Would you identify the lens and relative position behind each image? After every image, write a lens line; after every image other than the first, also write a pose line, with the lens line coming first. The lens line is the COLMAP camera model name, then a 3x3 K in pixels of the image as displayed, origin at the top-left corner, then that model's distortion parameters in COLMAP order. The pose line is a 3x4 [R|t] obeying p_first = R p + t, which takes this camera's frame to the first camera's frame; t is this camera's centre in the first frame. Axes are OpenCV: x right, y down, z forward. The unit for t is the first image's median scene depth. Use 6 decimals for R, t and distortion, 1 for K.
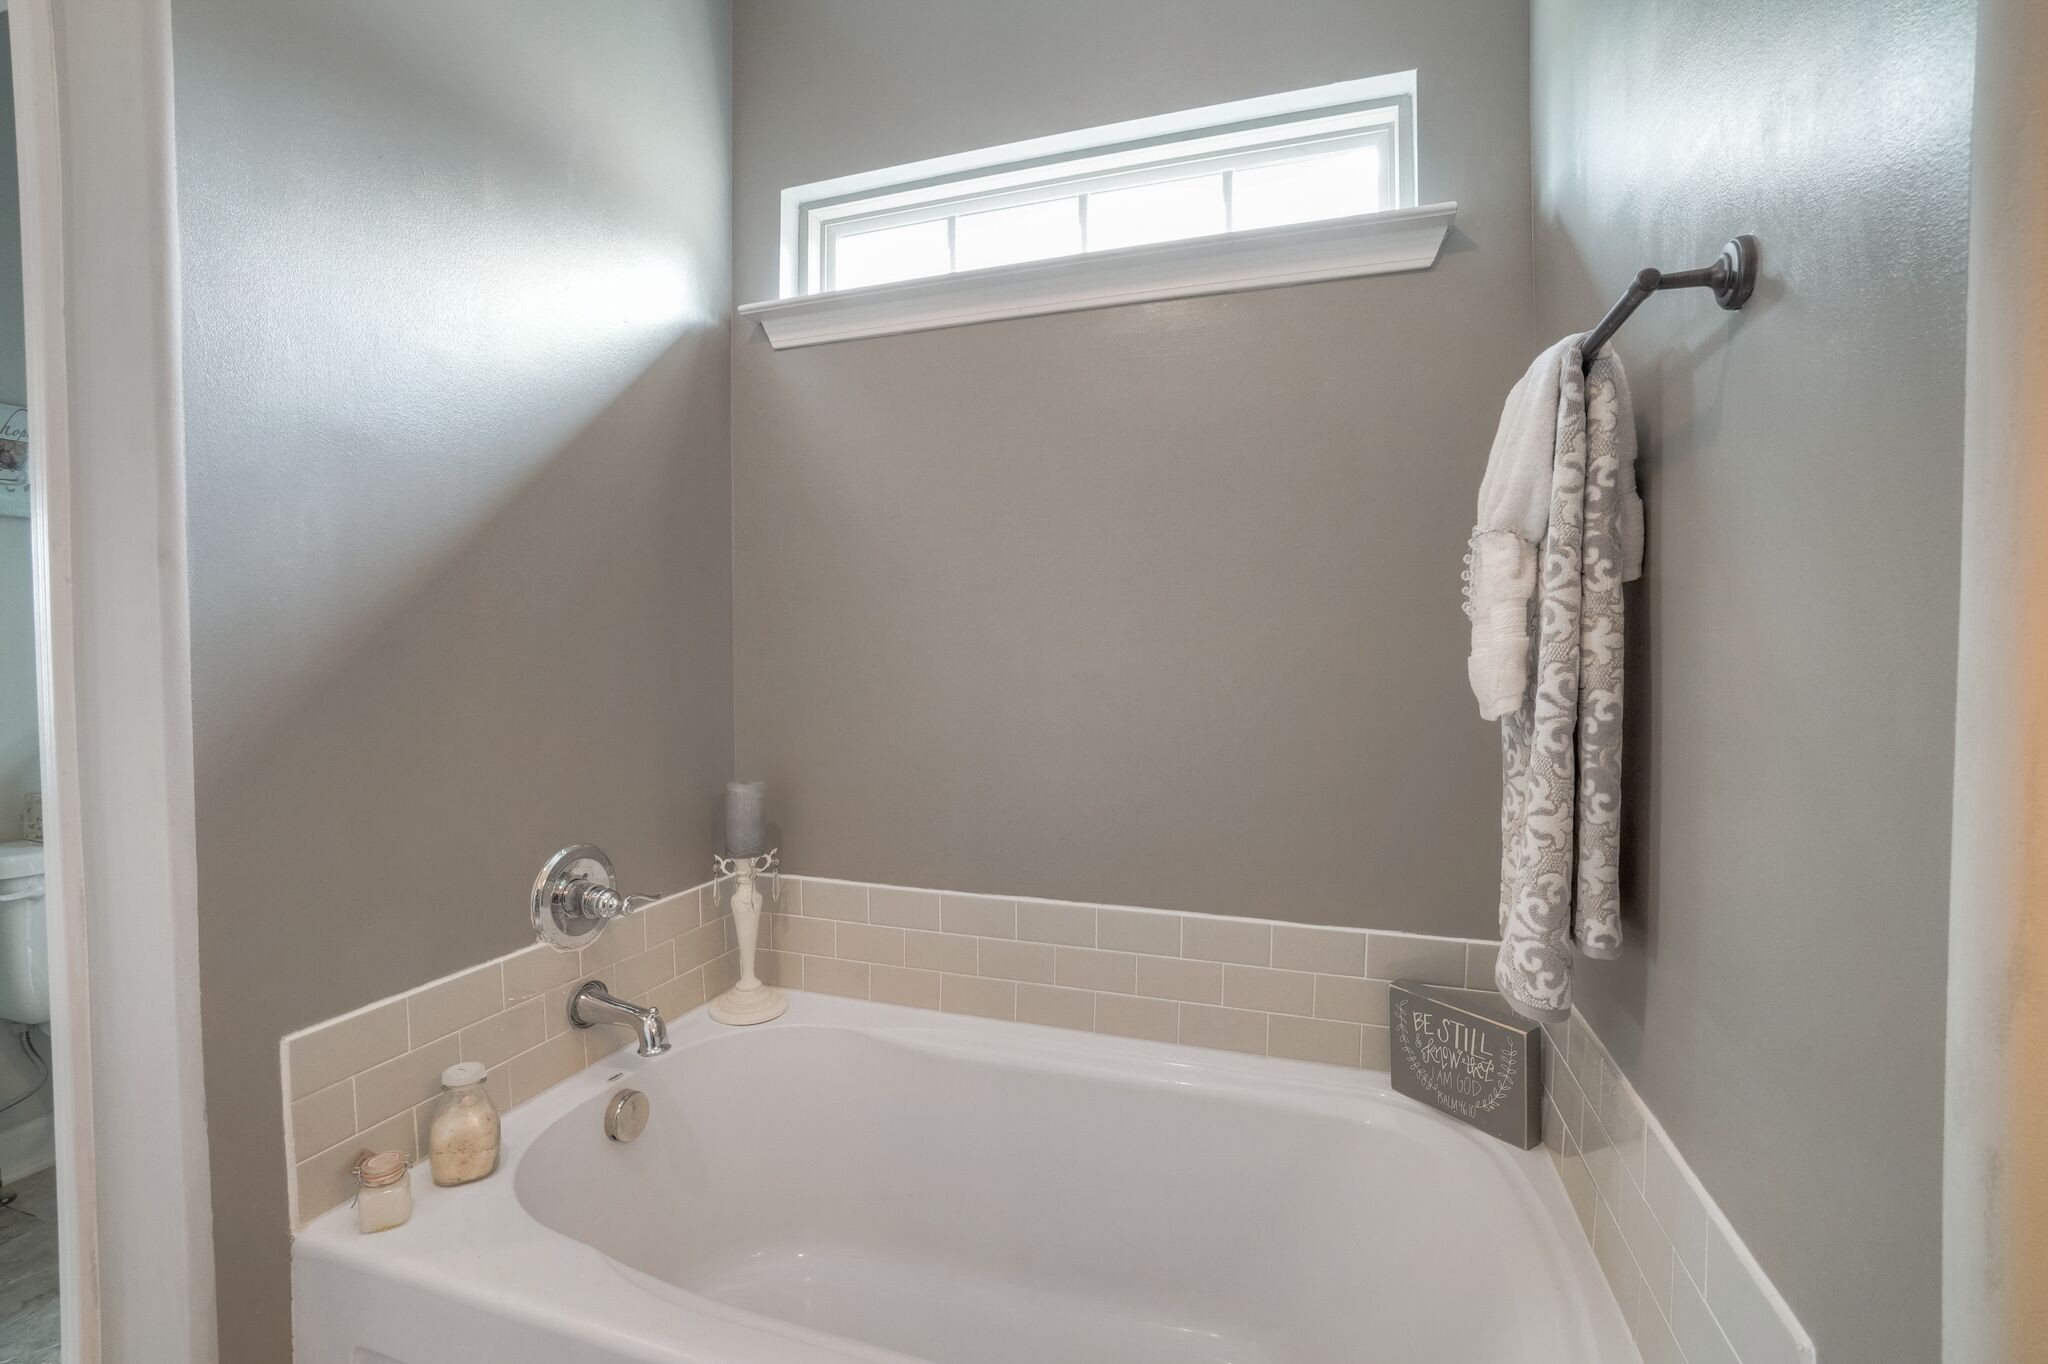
lens RADIAL K [[897.0, 0, 1031.9], [0, 897.0, 675.6], [0, 0, 1]] dist [-0.079682, 0.039312]
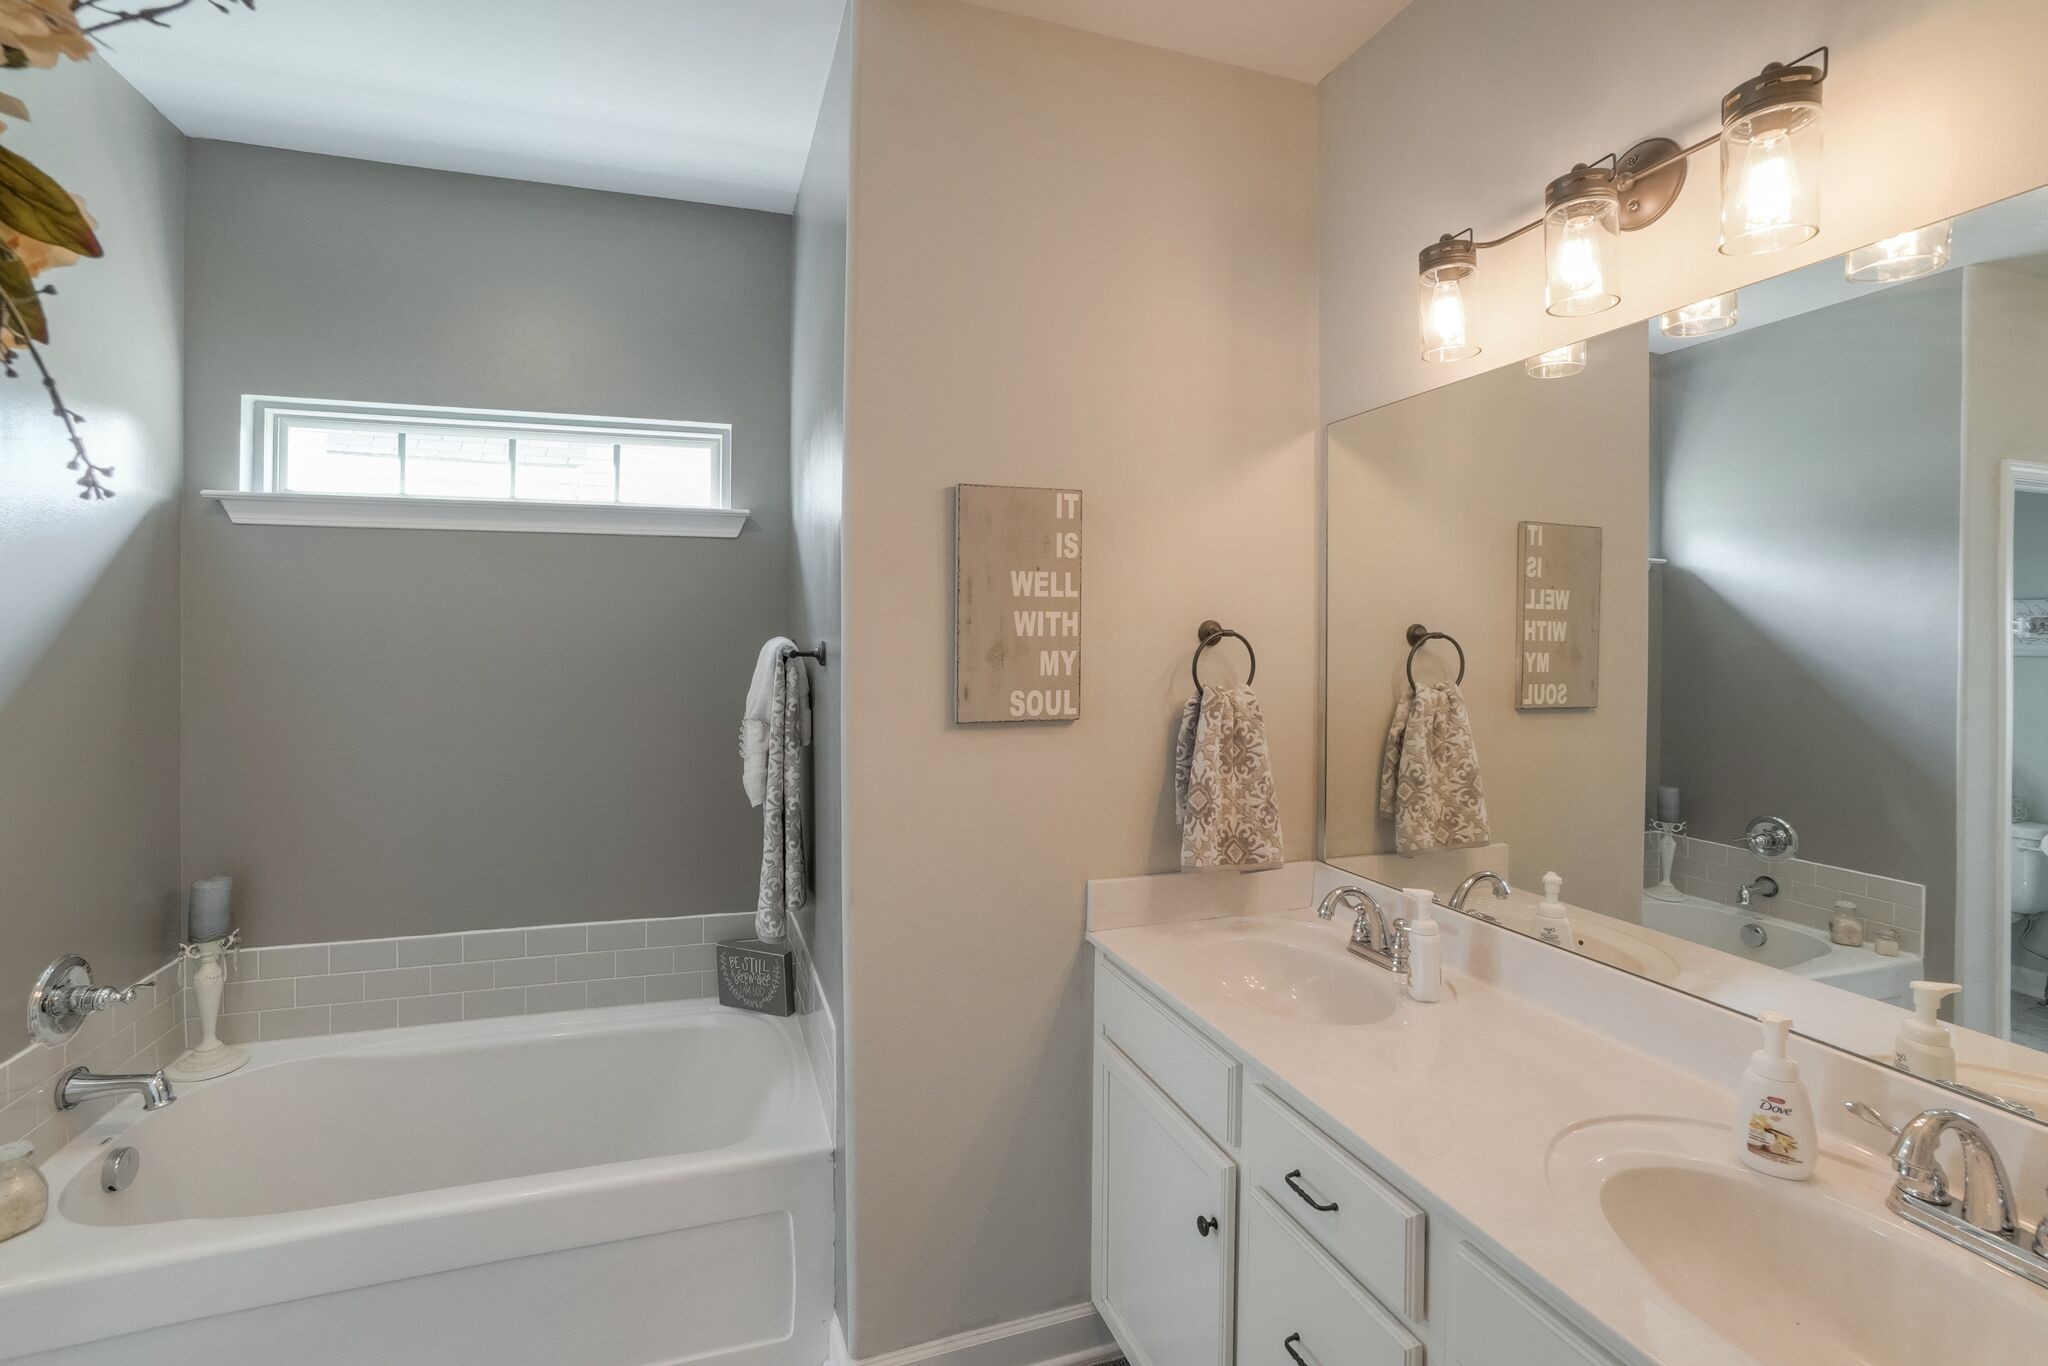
lens RADIAL K [[918.0, 0, 1001.1], [0, 918.0, 637.4], [0, 0, 1]] dist [-0.052978, 0.023937]
pose [[0.799981, 0.002761, 0.600019, -0.247450], [0.011236, 0.999745, -0.019582, -0.237610], [-0.599920, 0.022407, 0.799746, -0.872266]]
